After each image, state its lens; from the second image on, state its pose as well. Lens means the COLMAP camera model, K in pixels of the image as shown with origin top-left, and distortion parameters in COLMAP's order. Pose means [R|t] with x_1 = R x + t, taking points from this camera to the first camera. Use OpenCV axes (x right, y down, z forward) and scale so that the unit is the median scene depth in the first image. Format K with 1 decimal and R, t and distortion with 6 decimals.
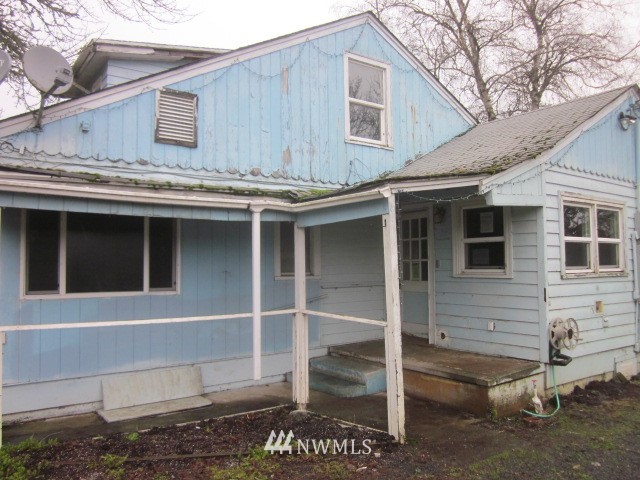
lens RADIAL K [[535.6, 0, 324.0], [0, 535.6, 239.6], [0, 0, 1]] dist [-0.043668, 0.007403]
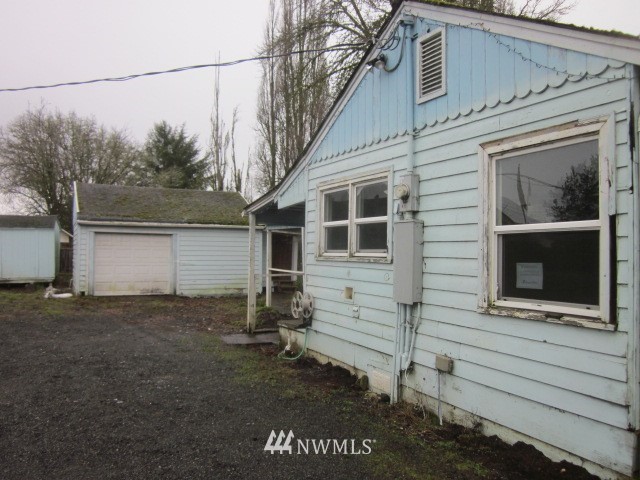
lens RADIAL K [[535.6, 0, 324.0], [0, 535.6, 239.6], [0, 0, 1]] dist [-0.043668, 0.007403]
pose [[-0.200998, -0.012119, -0.979517, 1.465437], [0.039492, 0.999010, -0.020464, 0.049901], [0.978795, -0.042796, -0.200320, 1.155531]]
